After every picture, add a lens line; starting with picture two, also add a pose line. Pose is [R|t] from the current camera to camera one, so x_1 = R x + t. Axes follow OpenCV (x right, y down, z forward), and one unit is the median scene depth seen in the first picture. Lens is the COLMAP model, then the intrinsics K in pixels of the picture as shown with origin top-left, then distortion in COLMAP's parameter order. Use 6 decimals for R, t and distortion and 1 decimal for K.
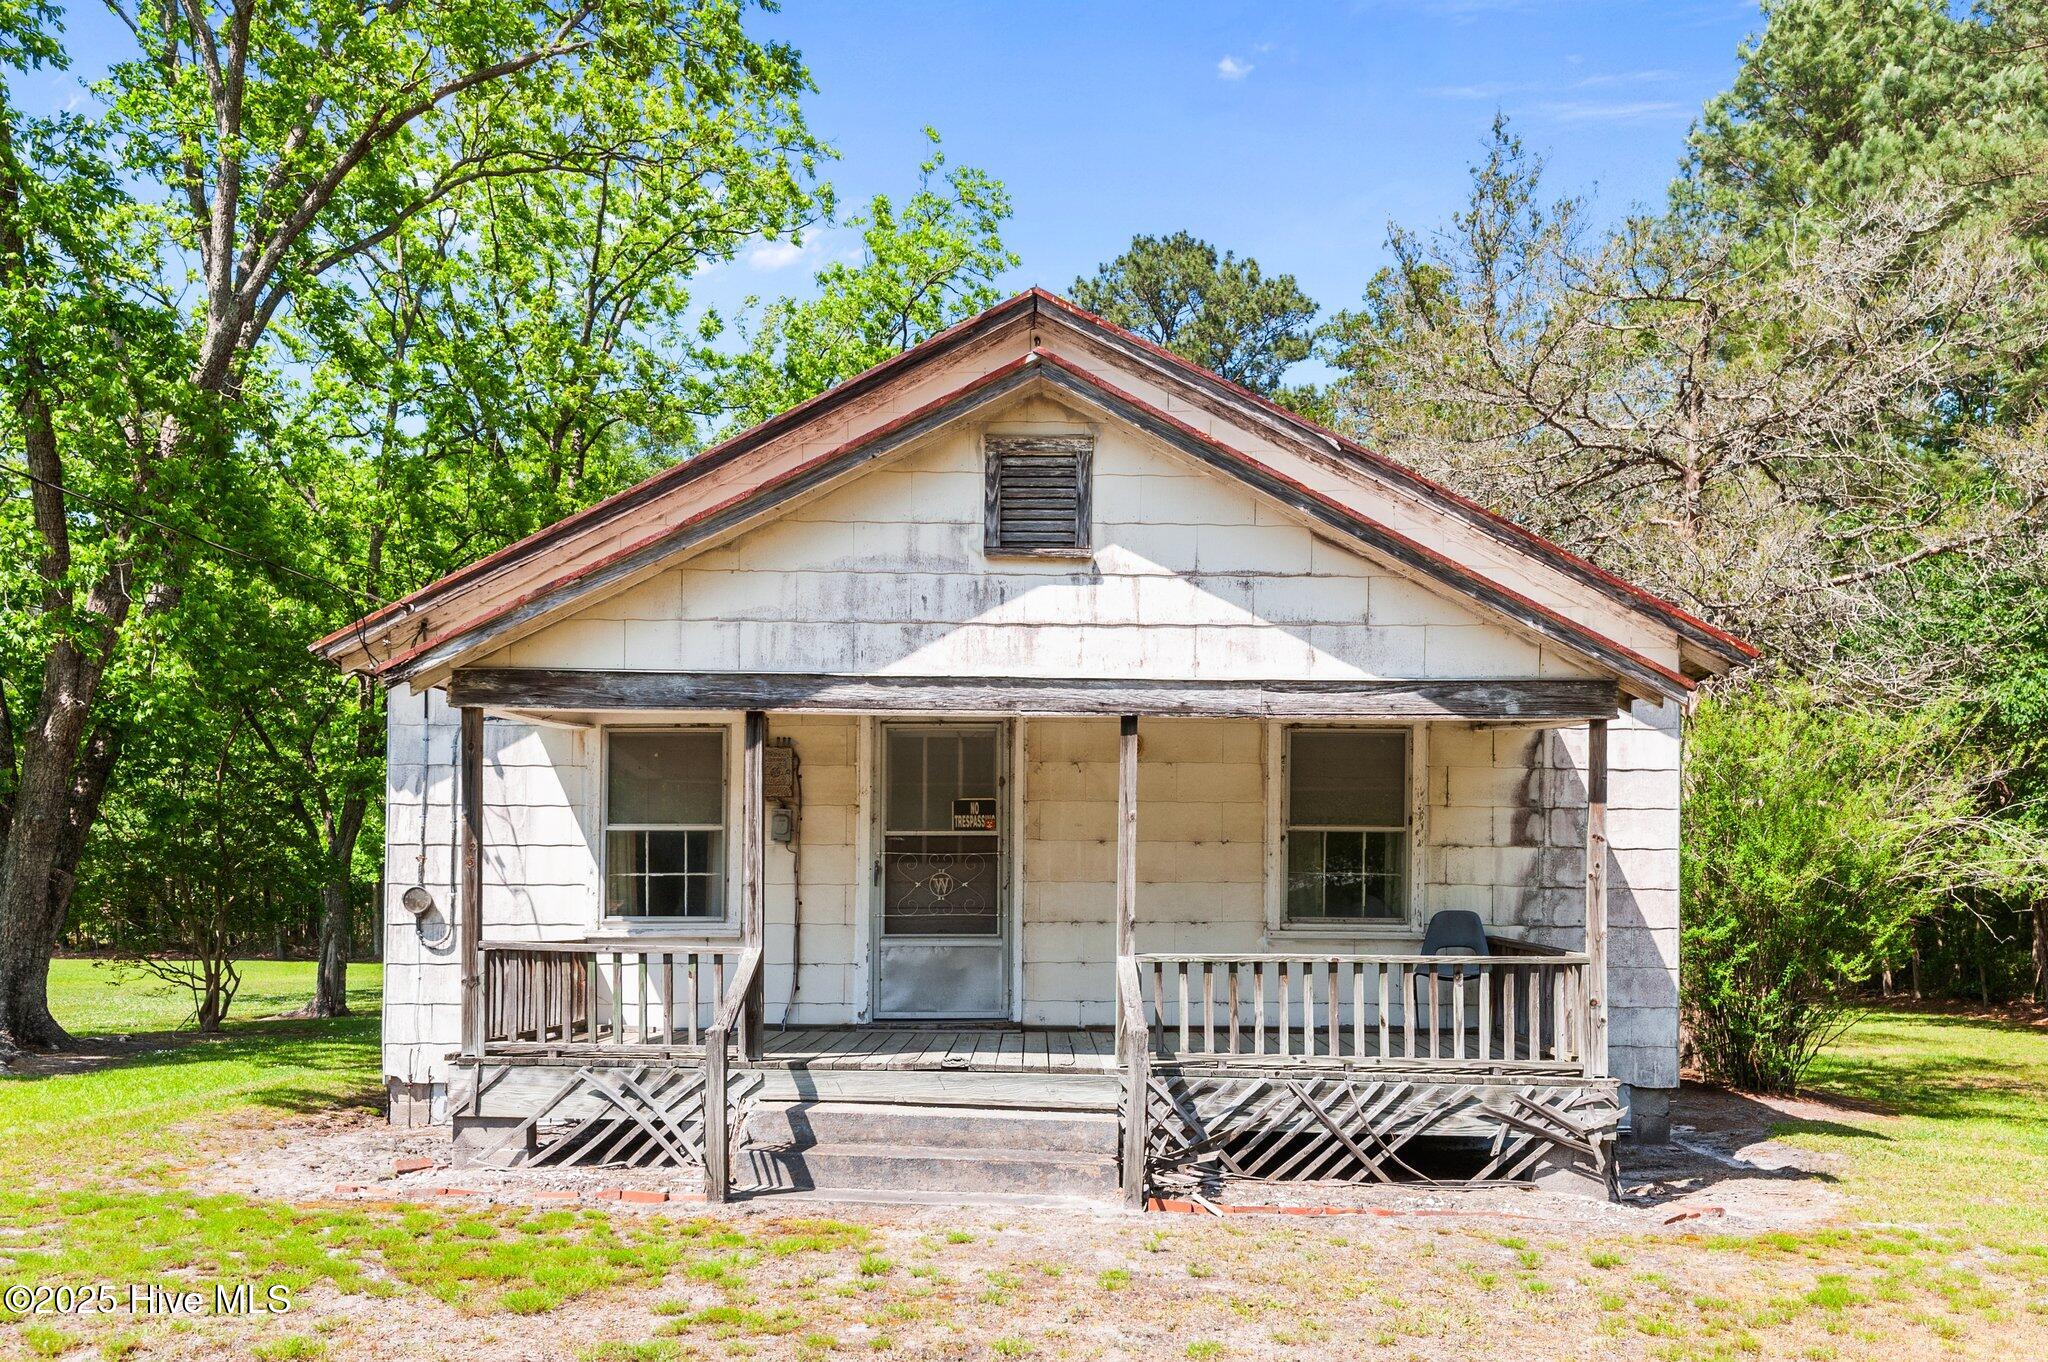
lens RADIAL K [[1737.7, 0, 1024.0], [0, 1737.7, 681.0], [0, 0, 1]] dist [0.029859, -0.000116]
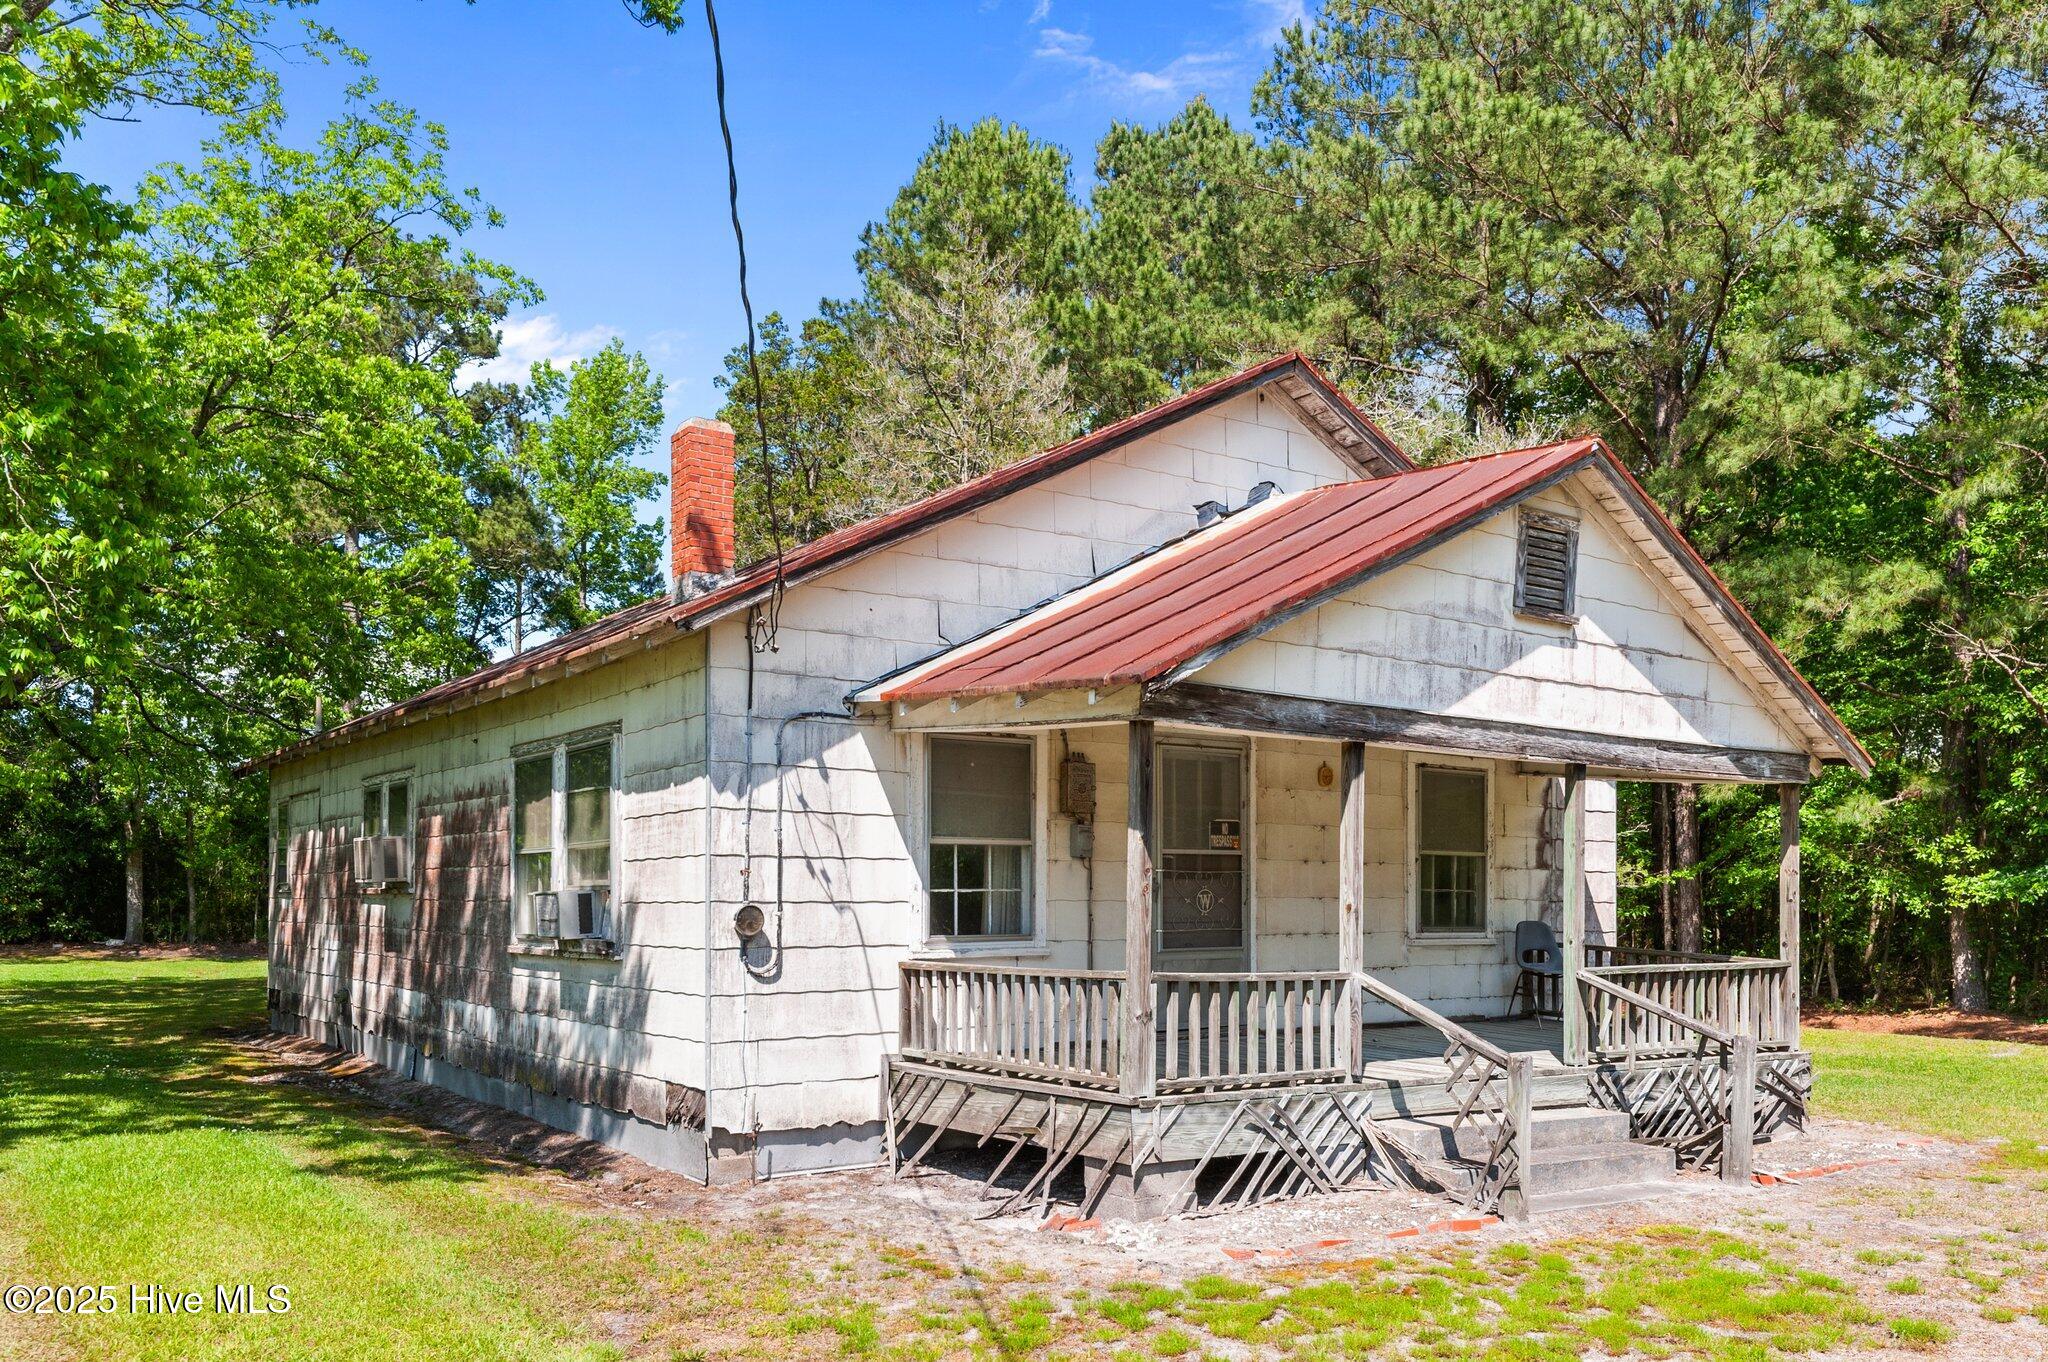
lens RADIAL K [[1574.8, 0, 1023.9], [0, 1574.8, 698.0], [0, 0, 1]] dist [0.024358, -0.002164]
pose [[0.809626, 0.071164, 0.582616, -0.861422], [-0.078298, 0.996846, -0.012953, 0.019190], [-0.581700, -0.035131, 0.812644, 0.359866]]
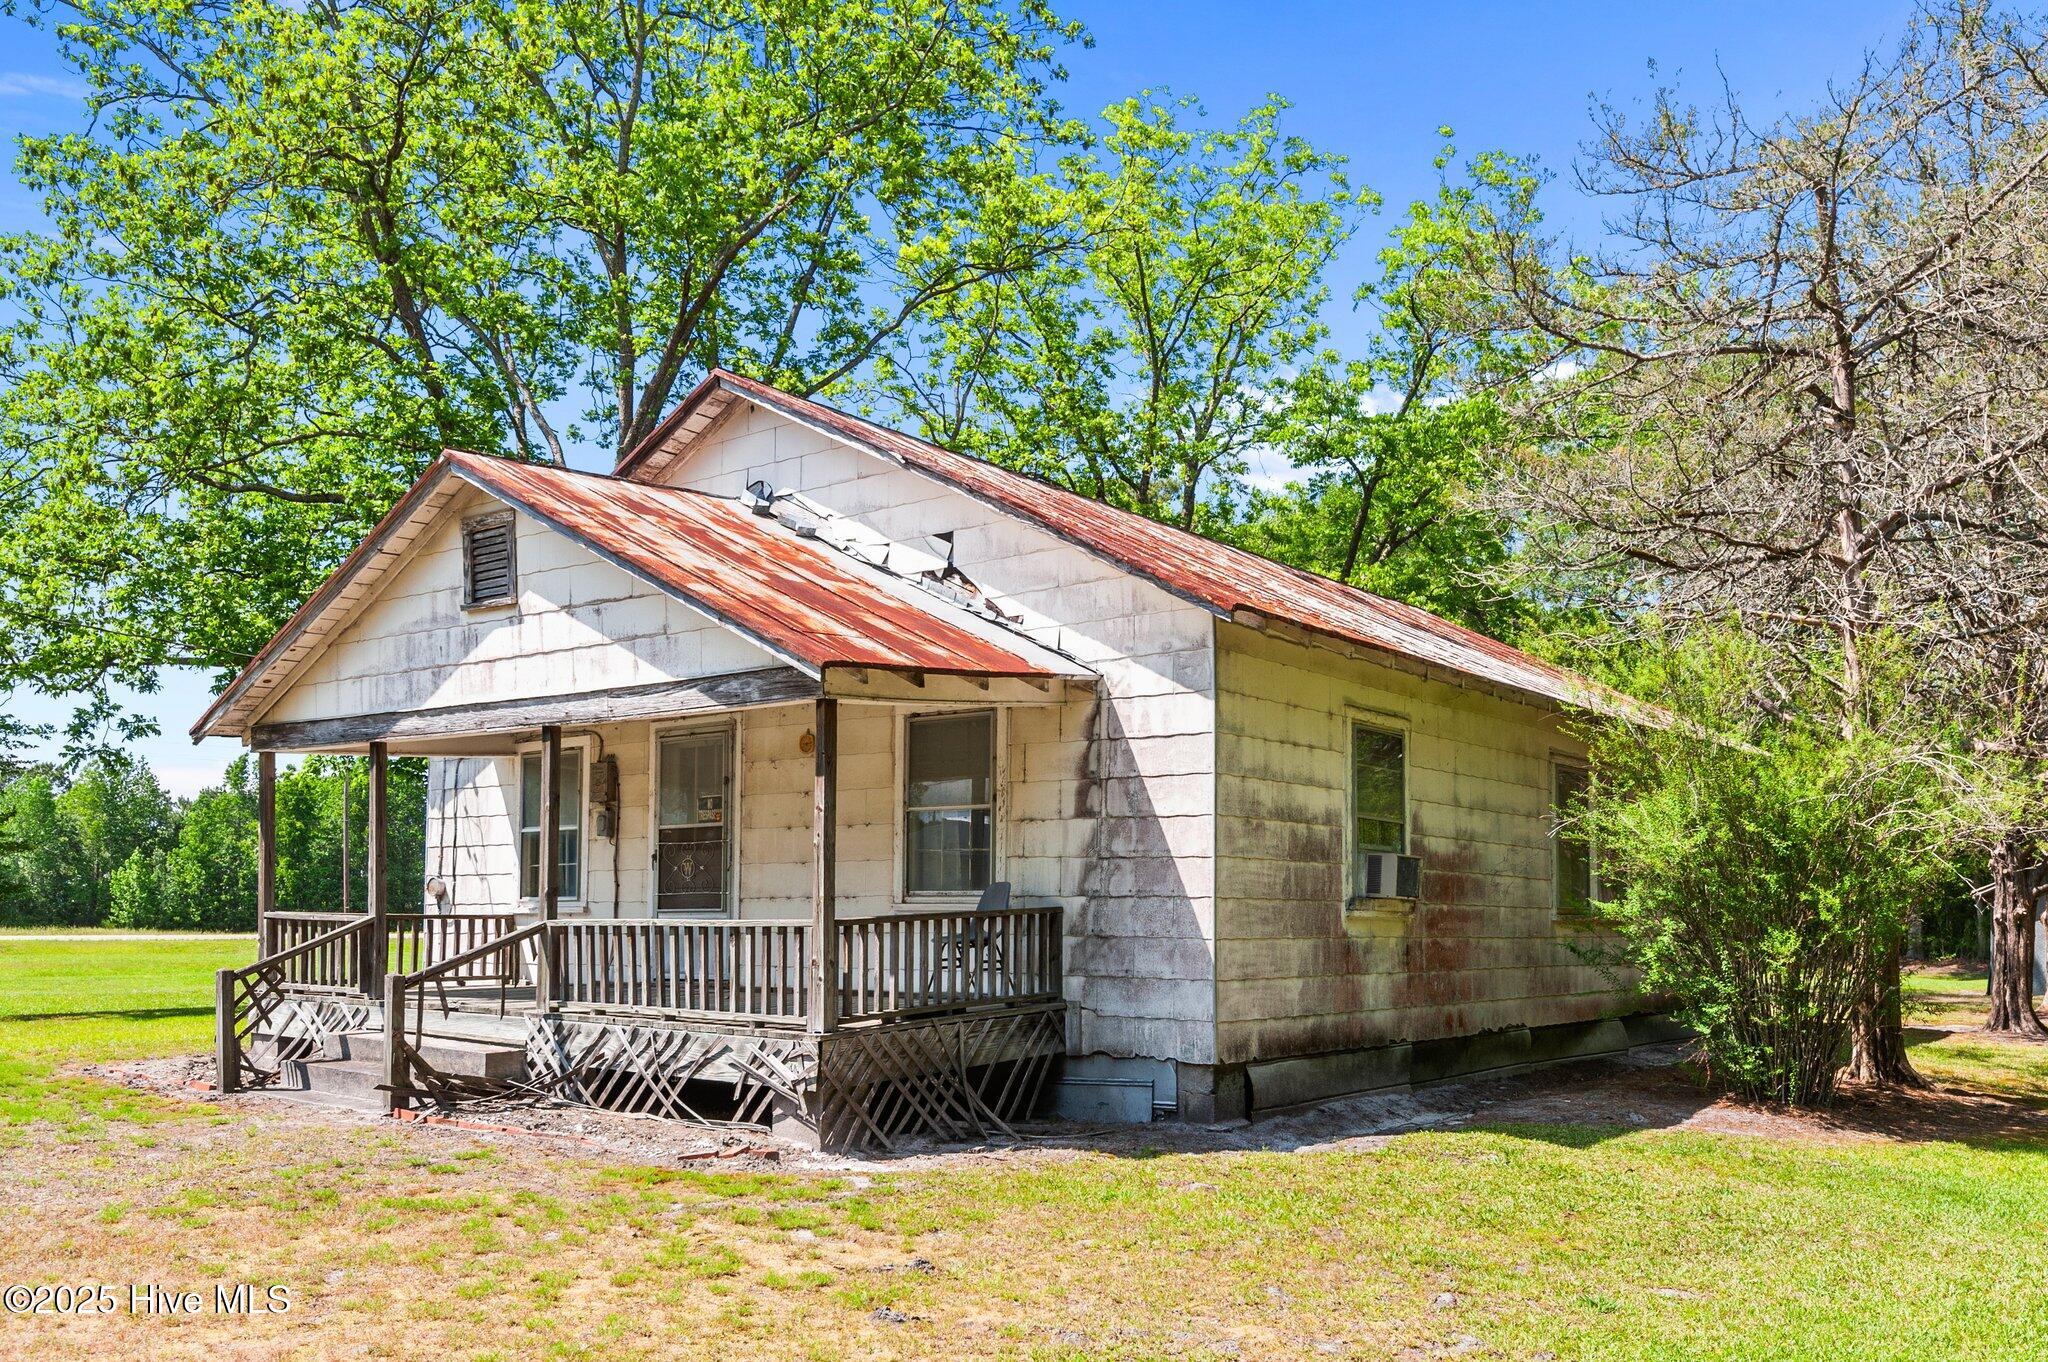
lens RADIAL K [[1672.6, 0, 1025.6], [0, 1672.6, 641.8], [0, 0, 1]] dist [0.079764, 0.000519]
pose [[0.795412, -0.099436, -0.597856, 1.056360], [0.081690, 0.995037, -0.056812, 0.056228], [0.600538, -0.003650, 0.799588, 0.246683]]
